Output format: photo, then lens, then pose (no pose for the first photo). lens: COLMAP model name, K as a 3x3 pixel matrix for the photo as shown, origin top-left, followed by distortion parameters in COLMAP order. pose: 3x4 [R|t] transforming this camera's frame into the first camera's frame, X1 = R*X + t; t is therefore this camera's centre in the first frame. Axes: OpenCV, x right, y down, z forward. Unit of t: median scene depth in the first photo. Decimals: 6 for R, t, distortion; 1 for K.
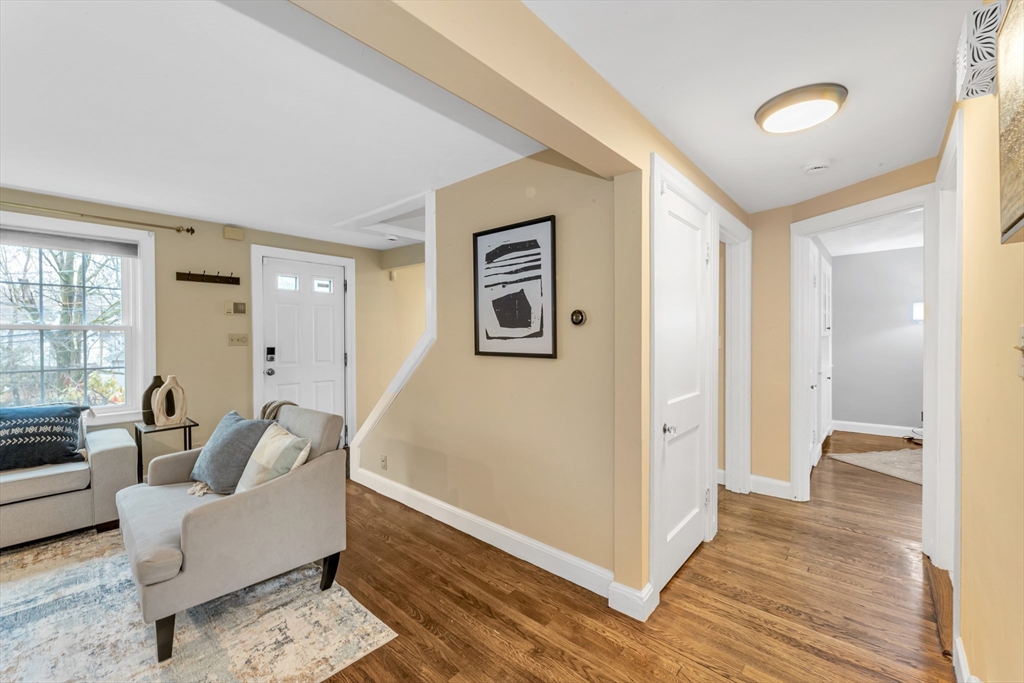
lens RADIAL K [[423.7, 0, 519.2], [0, 423.7, 334.3], [0, 0, 1]] dist [0.001655, -0.000020]
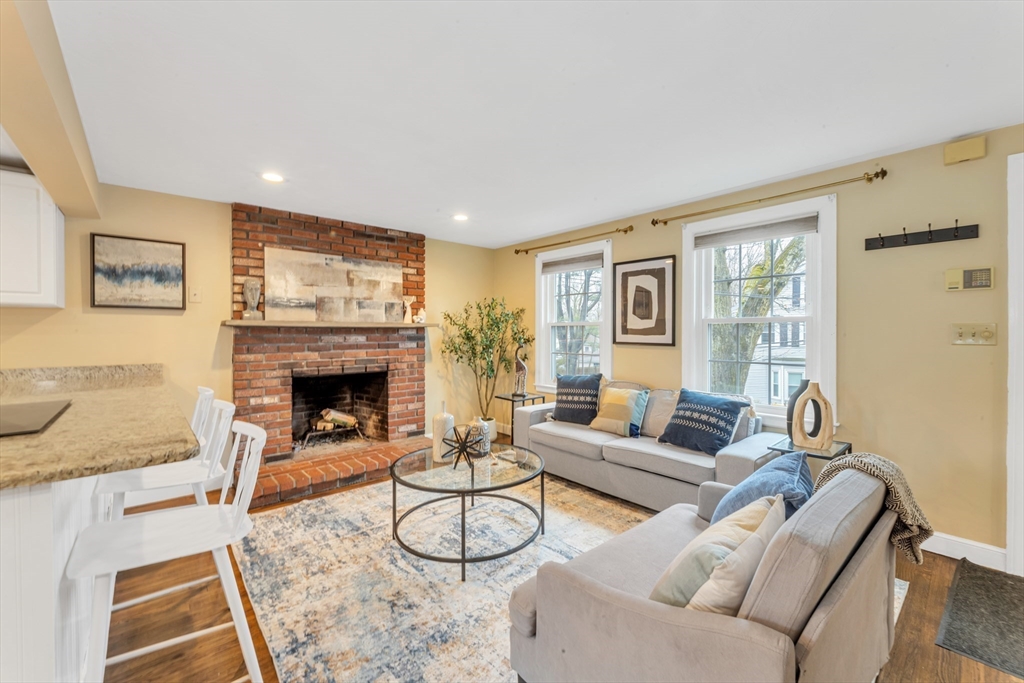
lens RADIAL K [[423.7, 0, 519.2], [0, 423.7, 334.3], [0, 0, 1]] dist [0.001655, -0.000020]
pose [[-0.134166, 0.013707, -0.990864, -0.017861], [0.006367, 0.999896, 0.012970, 0.001340], [0.990938, -0.004569, -0.134239, 0.544506]]
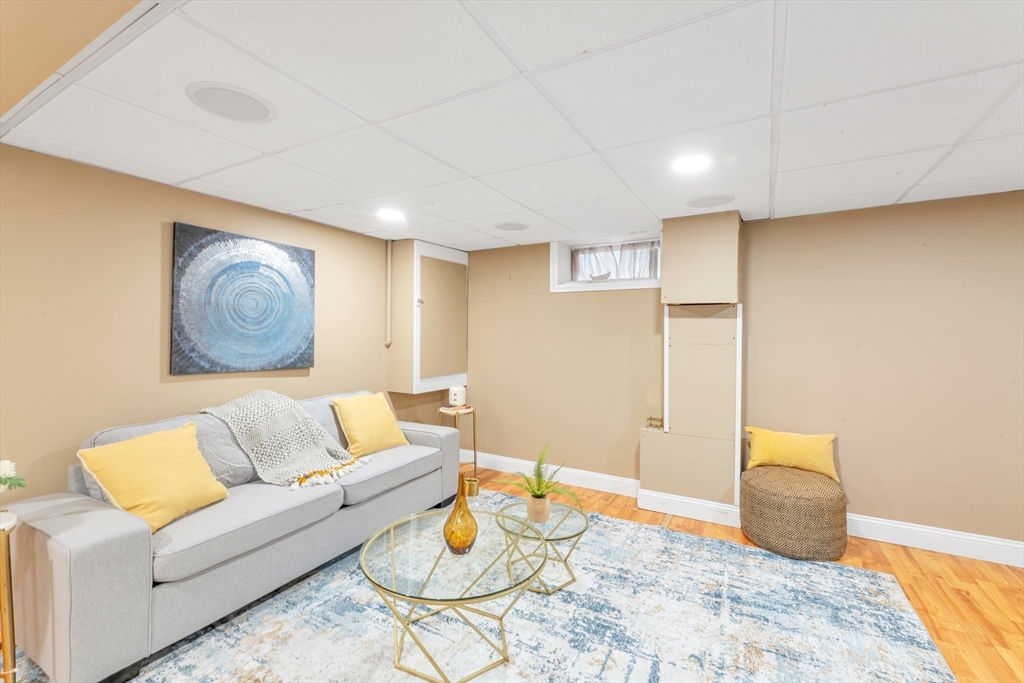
lens RADIAL K [[423.7, 0, 519.2], [0, 423.7, 334.3], [0, 0, 1]] dist [0.001655, -0.000020]
pose [[-0.244373, 0.001871, 0.969679, -1.275273], [-0.010516, 0.999934, -0.004580, 0.019268], [-0.969624, -0.011317, -0.244337, 0.565992]]
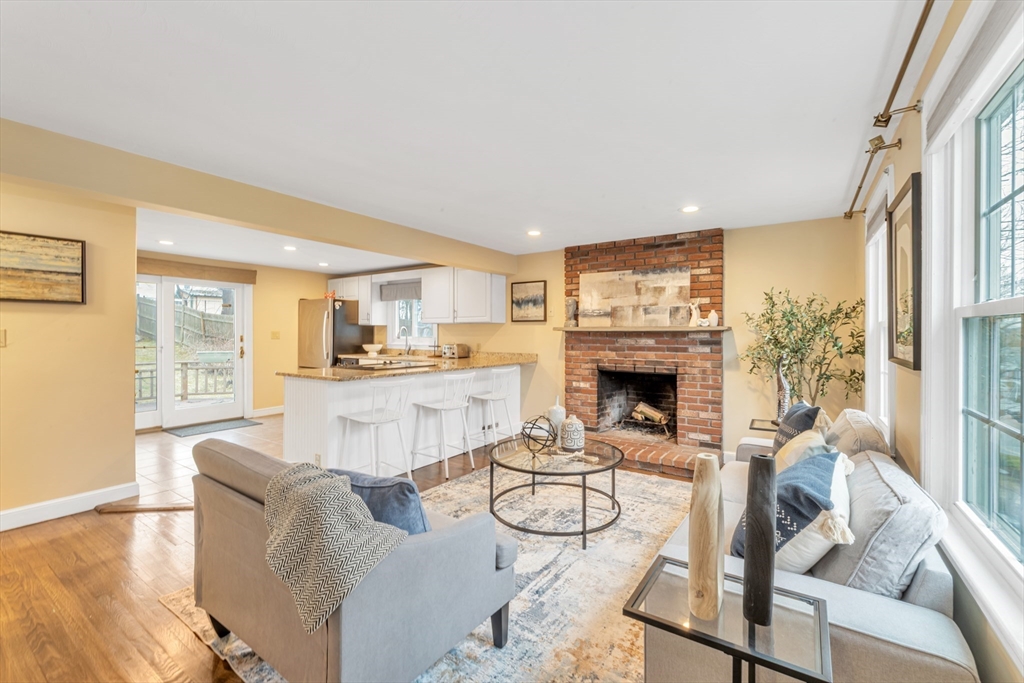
lens RADIAL K [[423.7, 0, 519.2], [0, 423.7, 334.3], [0, 0, 1]] dist [0.001655, -0.000020]
pose [[-0.992598, 0.003110, -0.121409, -0.592105], [0.003984, 0.999968, -0.006962, 0.011437], [0.121384, -0.007394, -0.992578, 1.203137]]
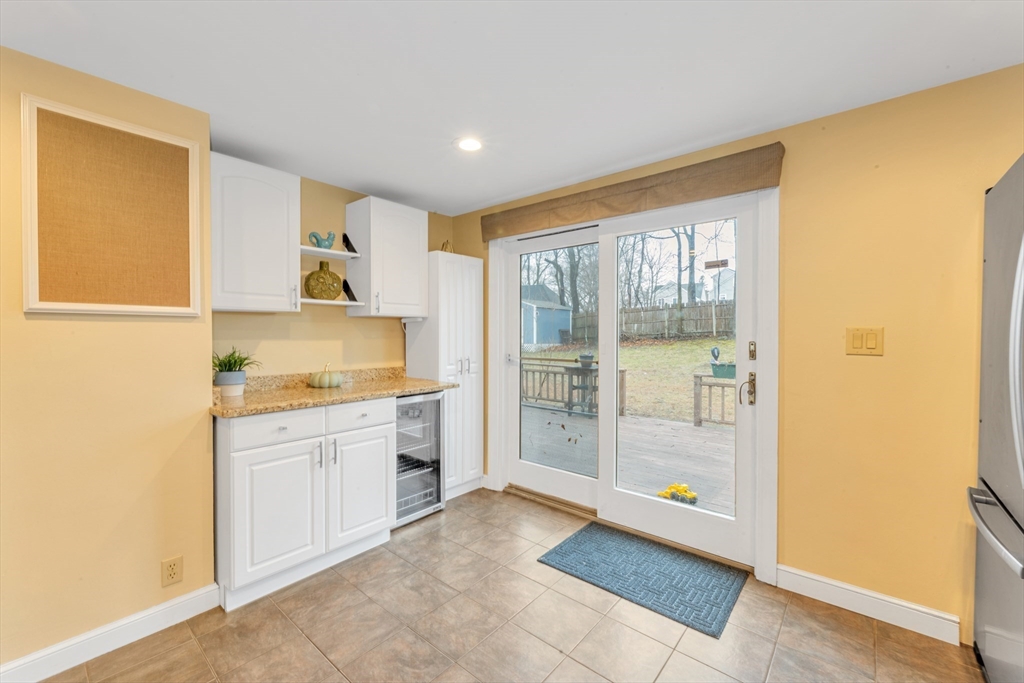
lens RADIAL K [[417.6, 0, 511.9], [0, 417.6, 338.9], [0, 0, 1]] dist [0.000379, -0.000067]
pose [[-0.000197, -0.005118, 0.999987, -0.264722], [-0.008826, 0.999948, 0.005116, -0.005790], [-0.999961, -0.008825, -0.000242, -0.433871]]
